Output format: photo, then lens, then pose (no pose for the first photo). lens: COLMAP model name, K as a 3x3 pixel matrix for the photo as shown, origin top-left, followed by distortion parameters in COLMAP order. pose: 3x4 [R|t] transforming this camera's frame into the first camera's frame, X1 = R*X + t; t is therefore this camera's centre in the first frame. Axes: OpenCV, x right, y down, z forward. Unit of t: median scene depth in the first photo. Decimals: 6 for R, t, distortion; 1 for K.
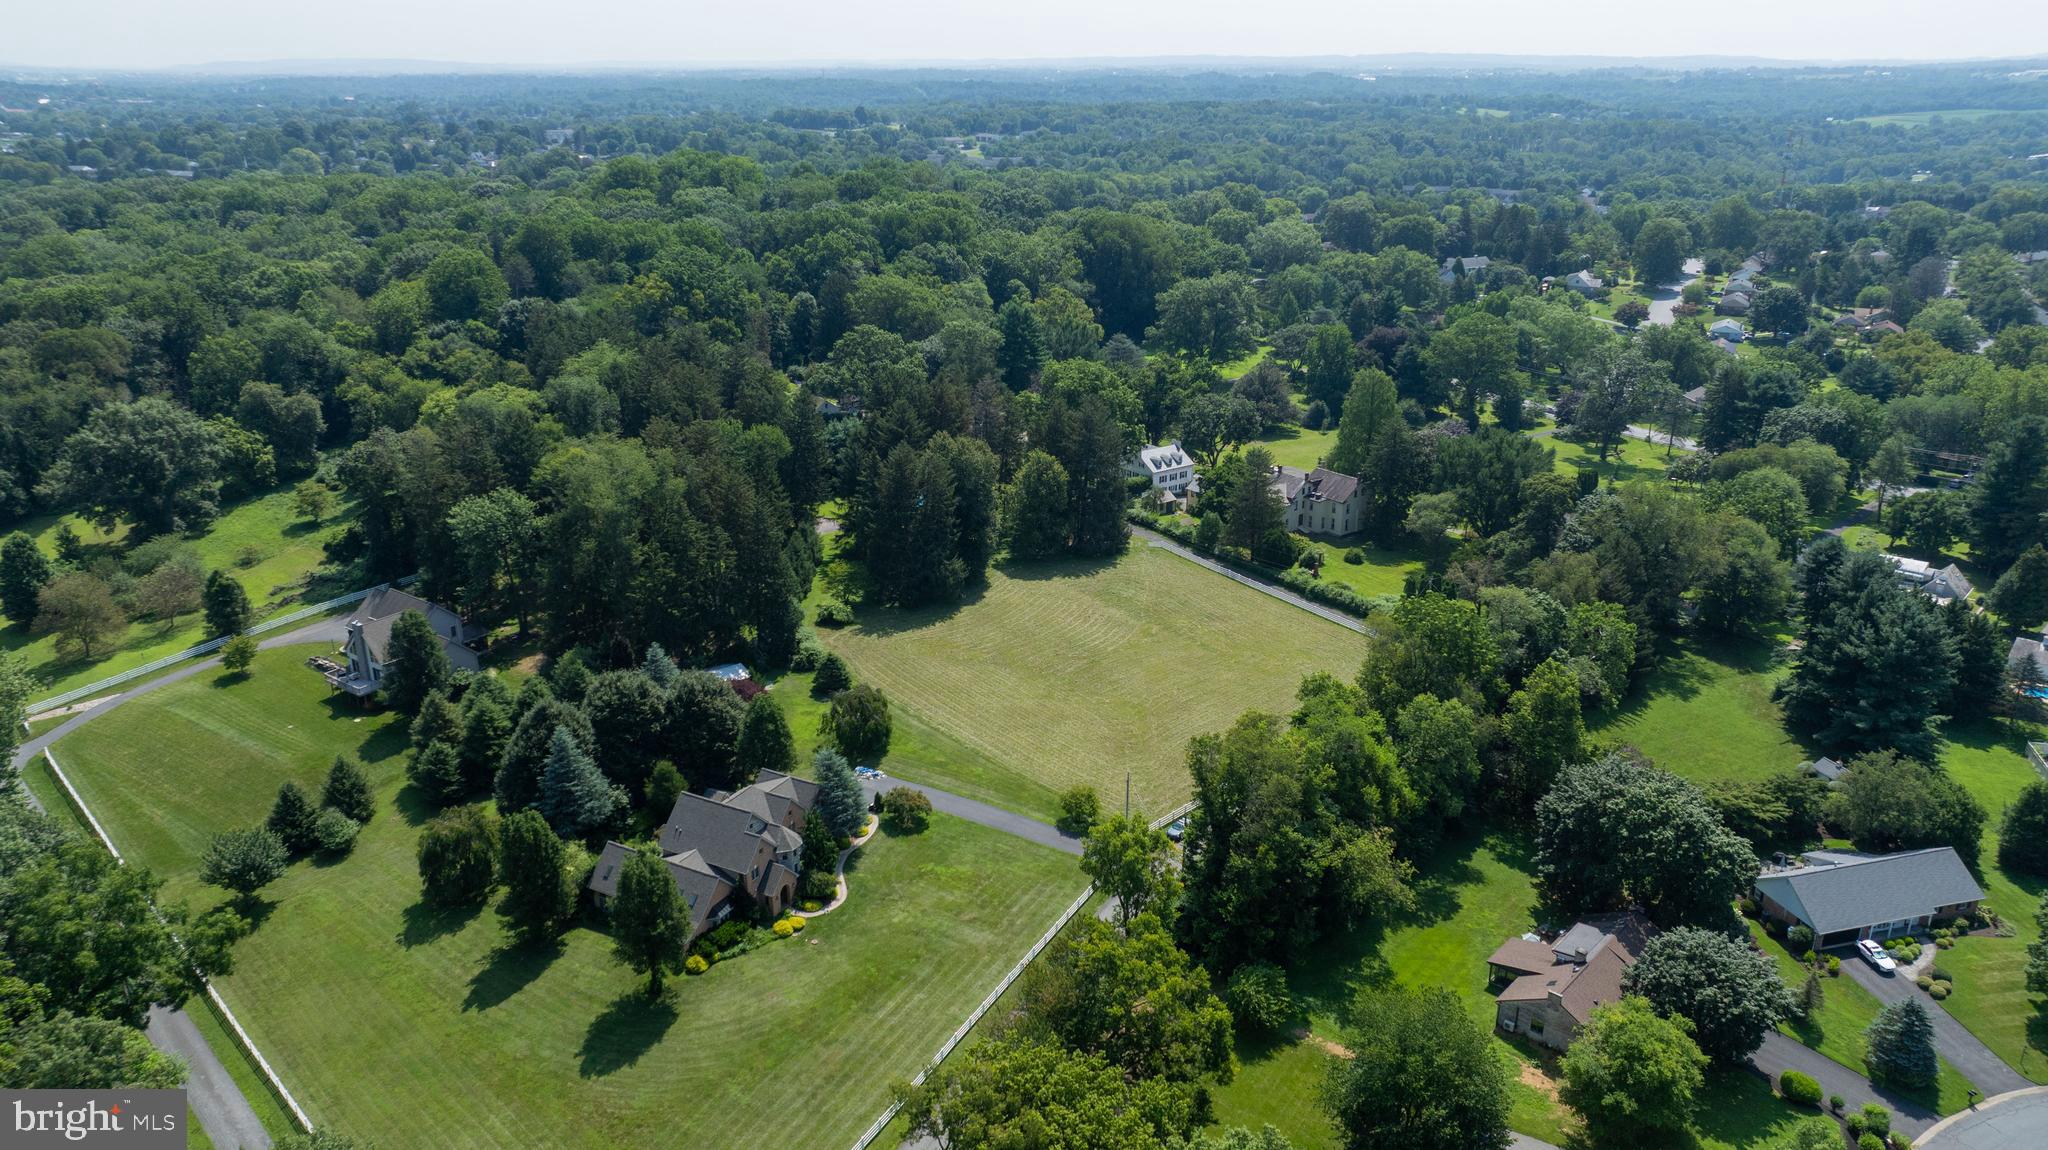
lens RADIAL K [[1442.9, 0, 1020.9], [0, 1442.9, 573.6], [0, 0, 1]] dist [-0.040657, 0.041425]
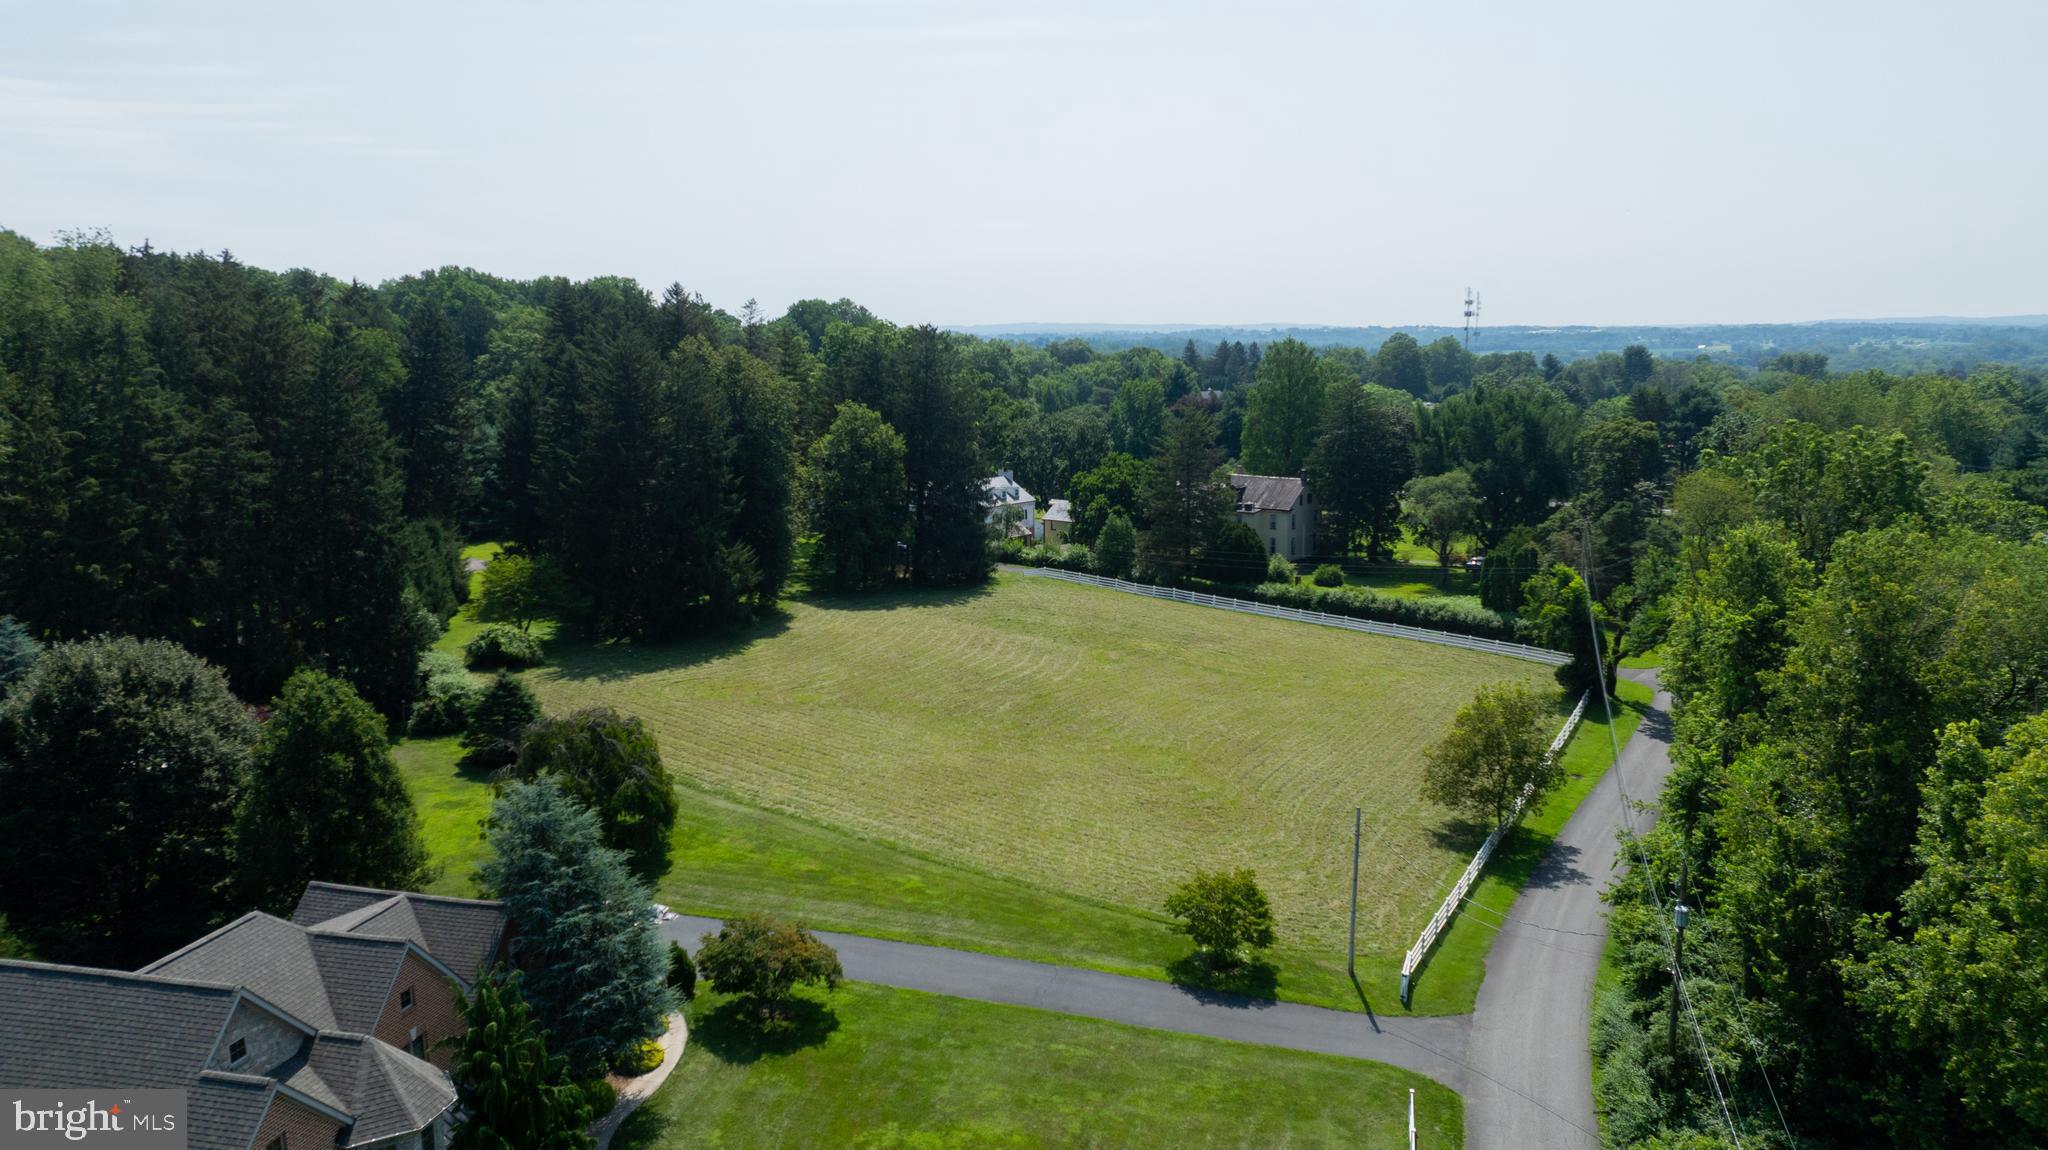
lens RADIAL K [[1442.9, 0, 1023.6], [0, 1442.9, 563.6], [0, 0, 1]] dist [-0.040657, 0.041425]
pose [[0.968028, -0.040387, 0.247570, -0.075153], [0.085599, 0.980896, -0.174687, 0.097445], [-0.235785, 0.190293, 0.952992, 0.472911]]
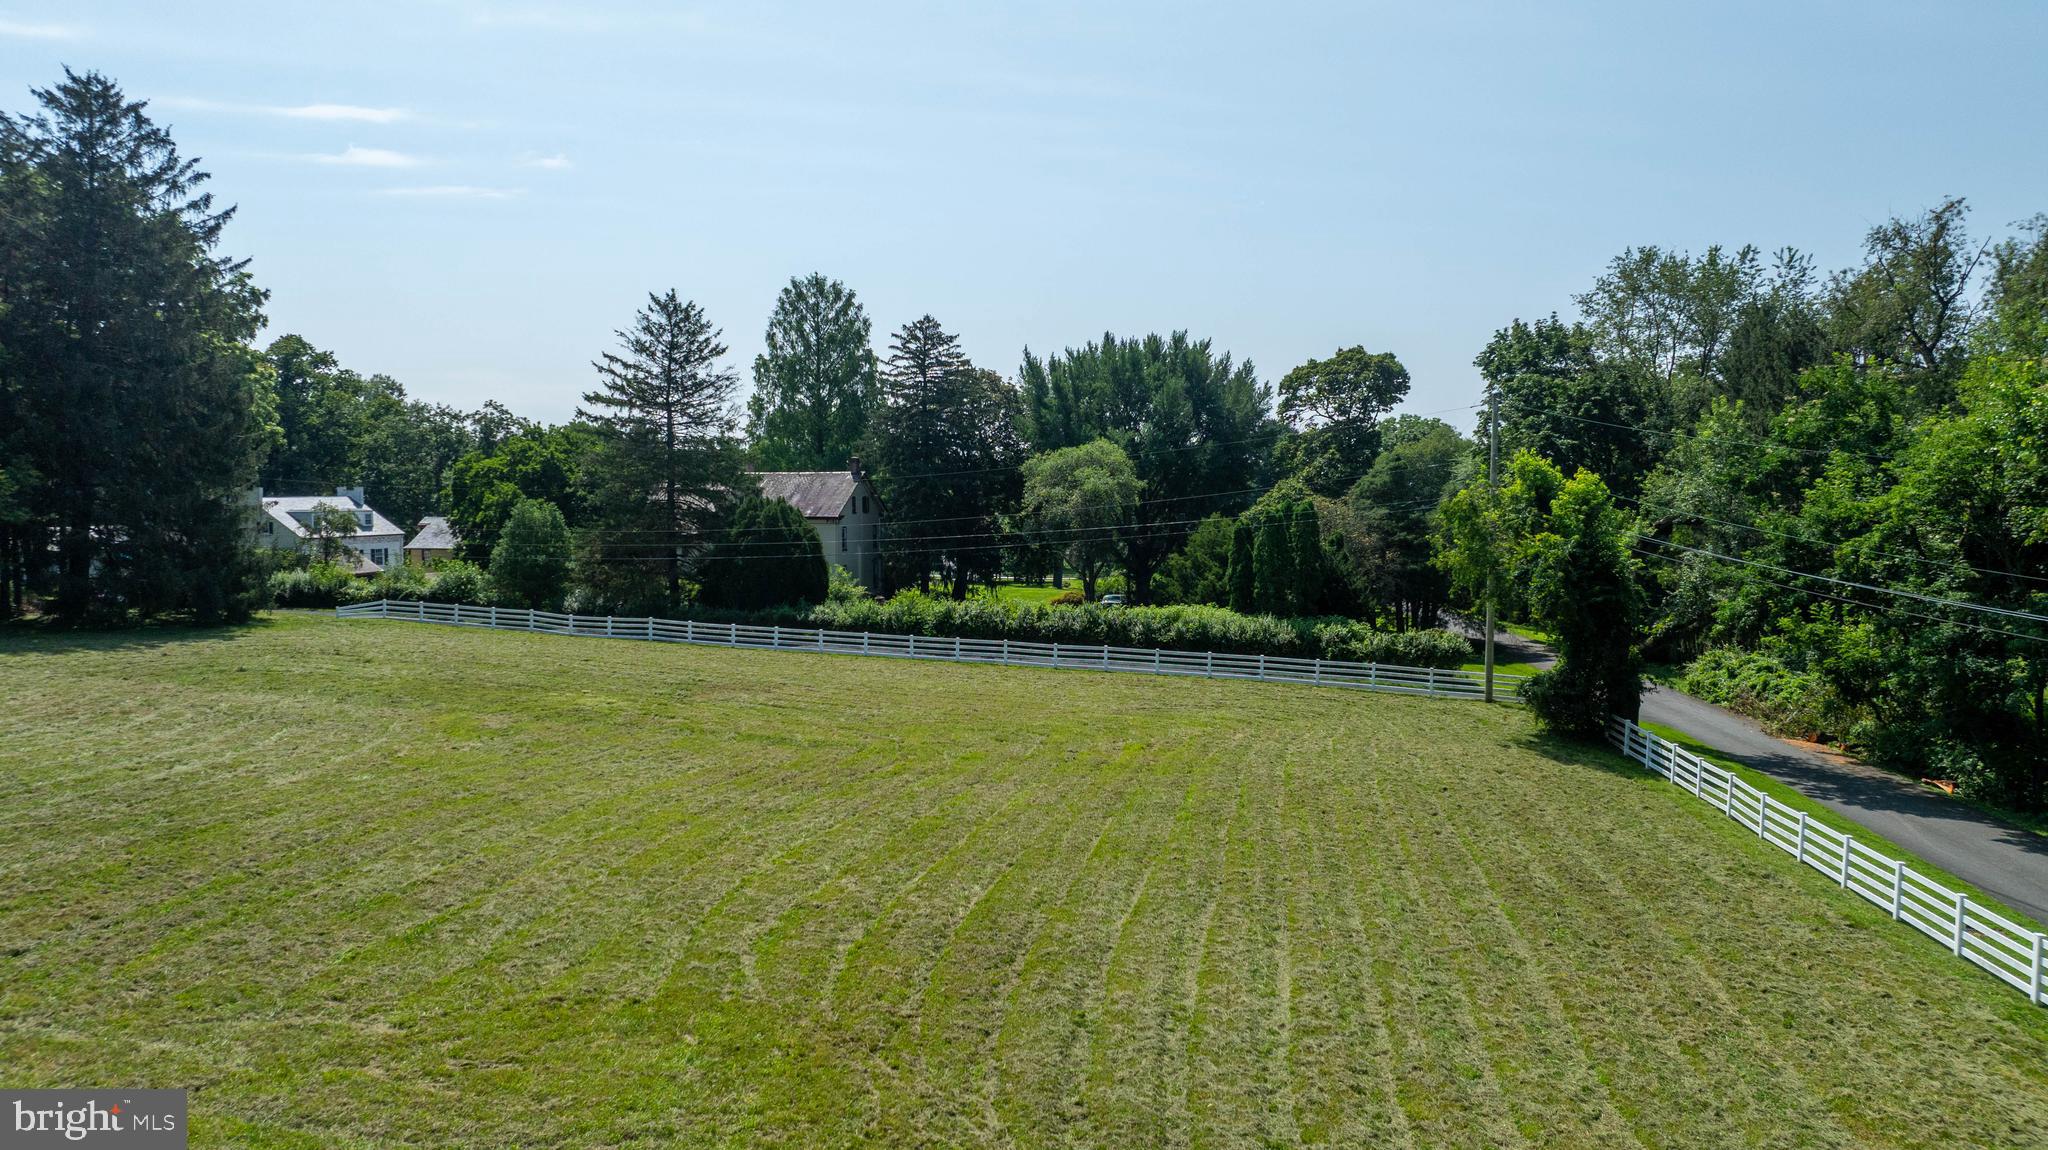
lens RADIAL K [[1442.9, 0, 1035.7], [0, 1442.9, 565.1], [0, 0, 1]] dist [-0.040657, 0.041425]
pose [[0.808770, -0.029801, 0.587370, 0.034572], [0.196887, 0.954809, -0.222656, 0.078507], [-0.554191, 0.295723, 0.778088, 0.784189]]
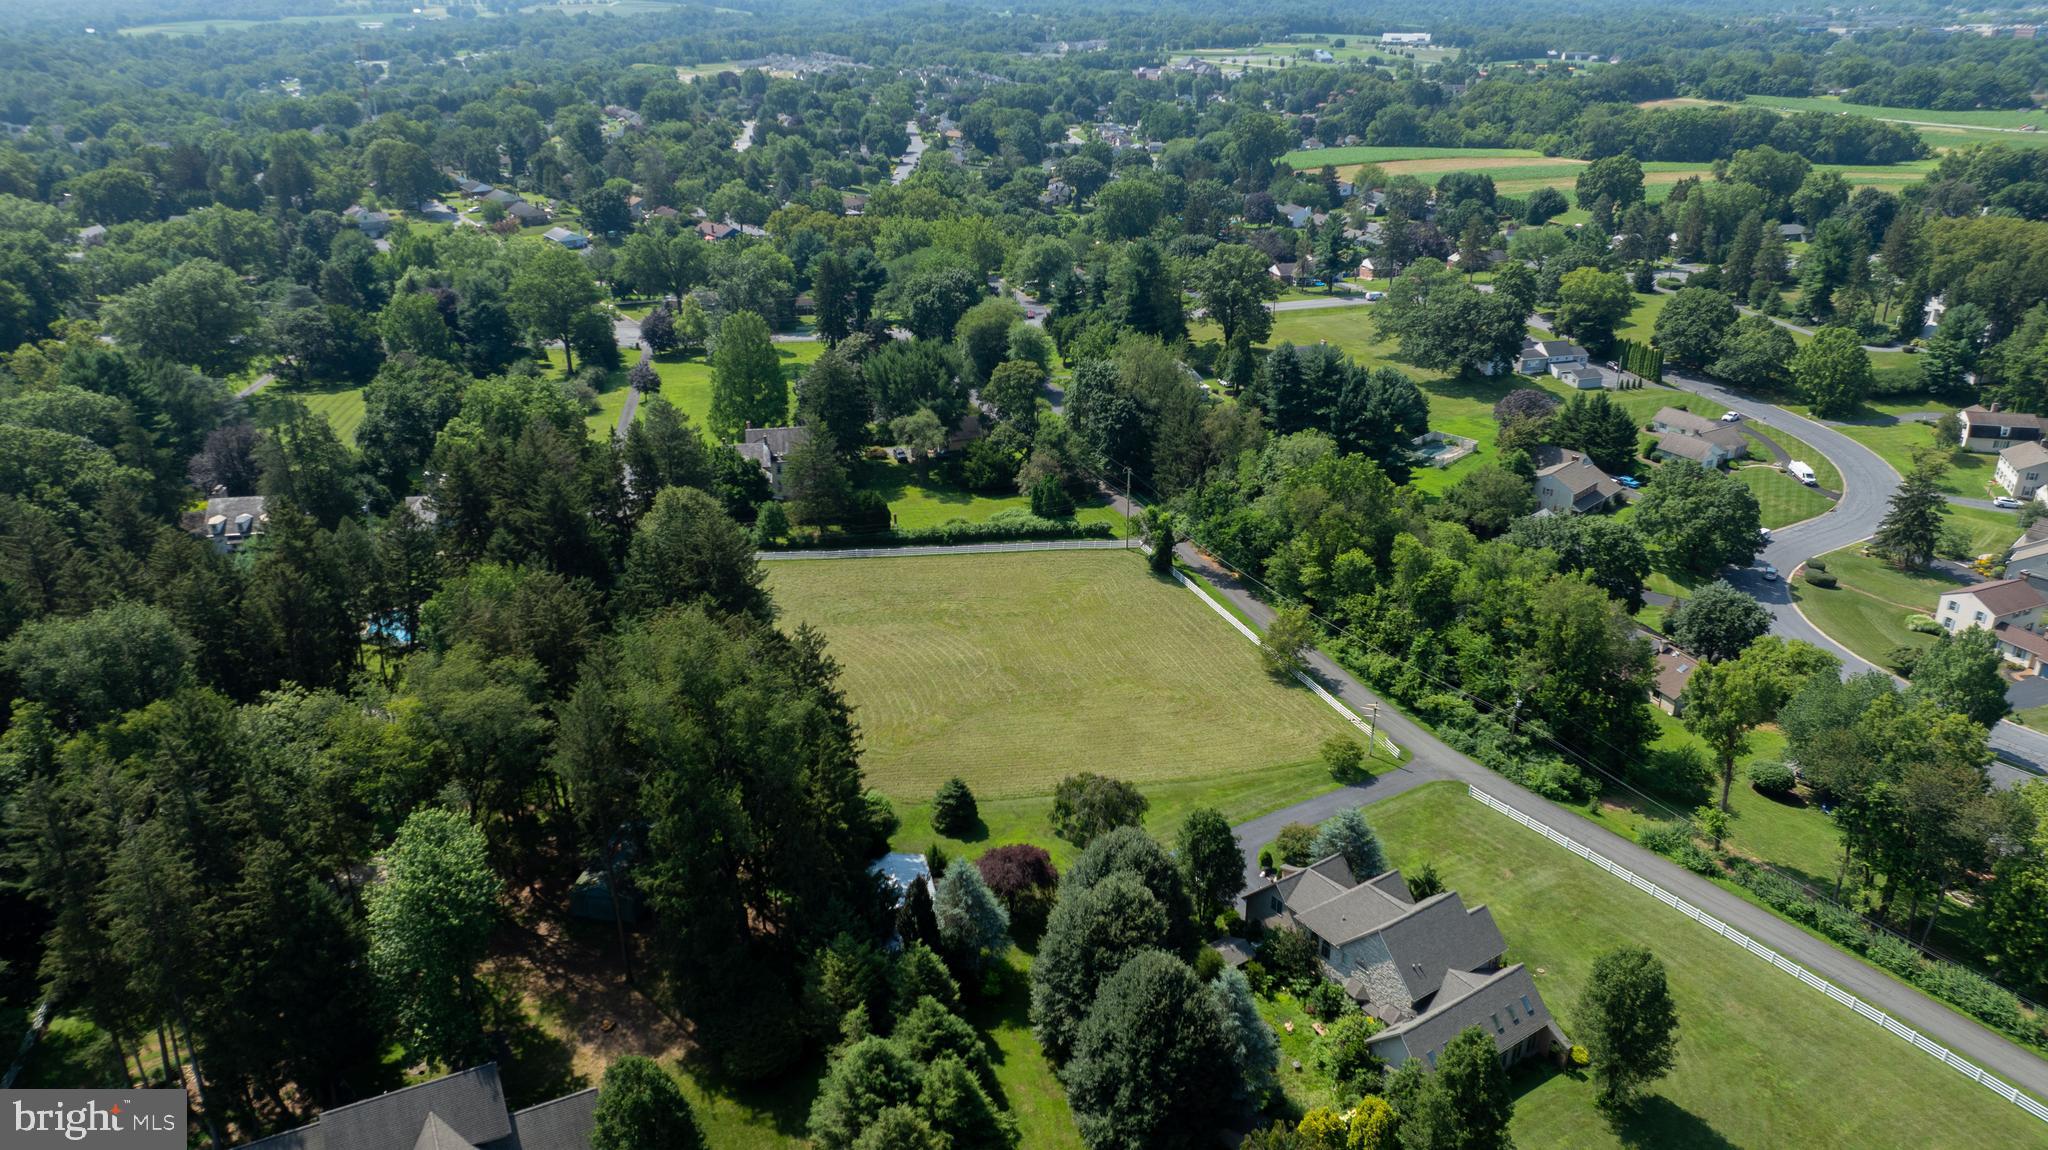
lens RADIAL K [[1442.9, 0, 1028.8], [0, 1442.9, 576.6], [0, 0, 1]] dist [-0.040657, 0.041425]
pose [[0.453644, -0.348503, 0.820215, -0.599599], [0.301164, 0.926170, 0.226955, -0.173496], [-0.838754, 0.144062, 0.525108, 0.488359]]
